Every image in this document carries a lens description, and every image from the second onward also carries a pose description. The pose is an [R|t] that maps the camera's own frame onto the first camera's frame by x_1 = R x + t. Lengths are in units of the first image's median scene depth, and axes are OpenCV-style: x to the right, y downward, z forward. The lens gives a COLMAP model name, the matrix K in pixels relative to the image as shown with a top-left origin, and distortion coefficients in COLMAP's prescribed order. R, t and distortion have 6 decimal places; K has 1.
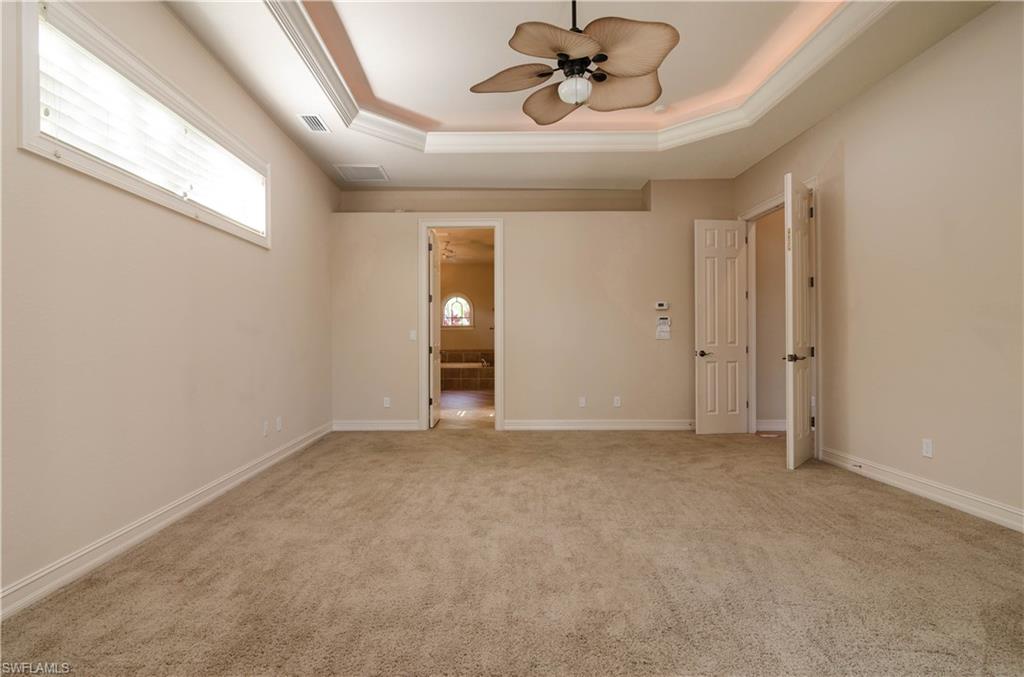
lens RADIAL K [[485.2, 0, 512.3], [0, 485.2, 340.8], [0, 0, 1]] dist [0.003015, -0.000353]
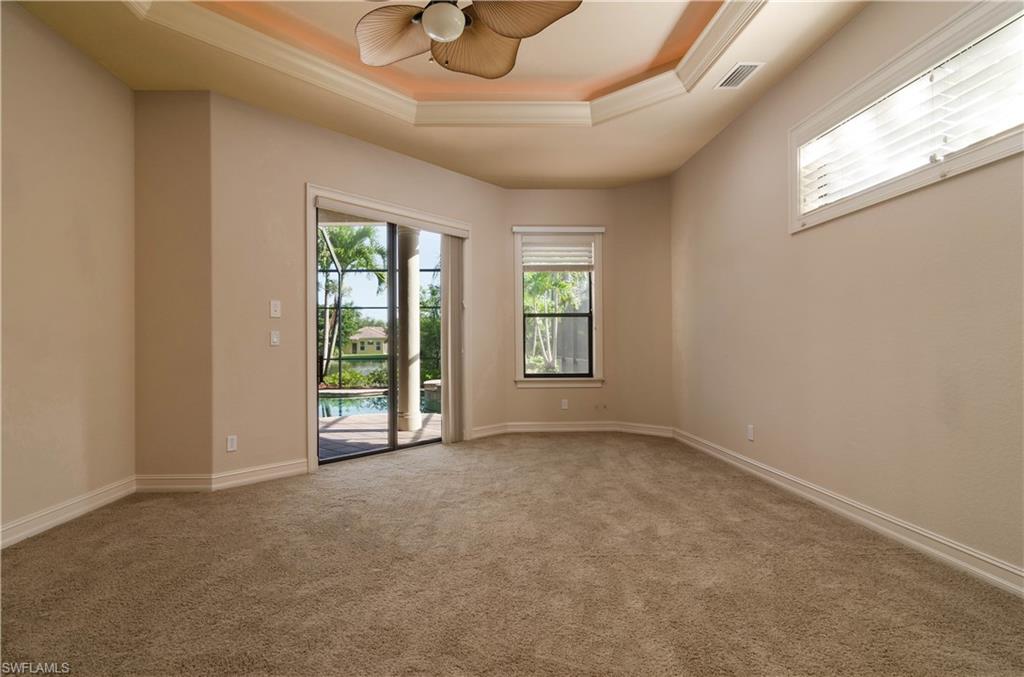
lens RADIAL K [[485.2, 0, 511.4], [0, 485.2, 338.9], [0, 0, 1]] dist [0.003015, -0.000353]
pose [[-0.999901, 0.010134, -0.009718, 0.030837], [0.010160, 0.999945, -0.002638, -0.011730], [0.009691, -0.002736, -0.999949, 2.146248]]
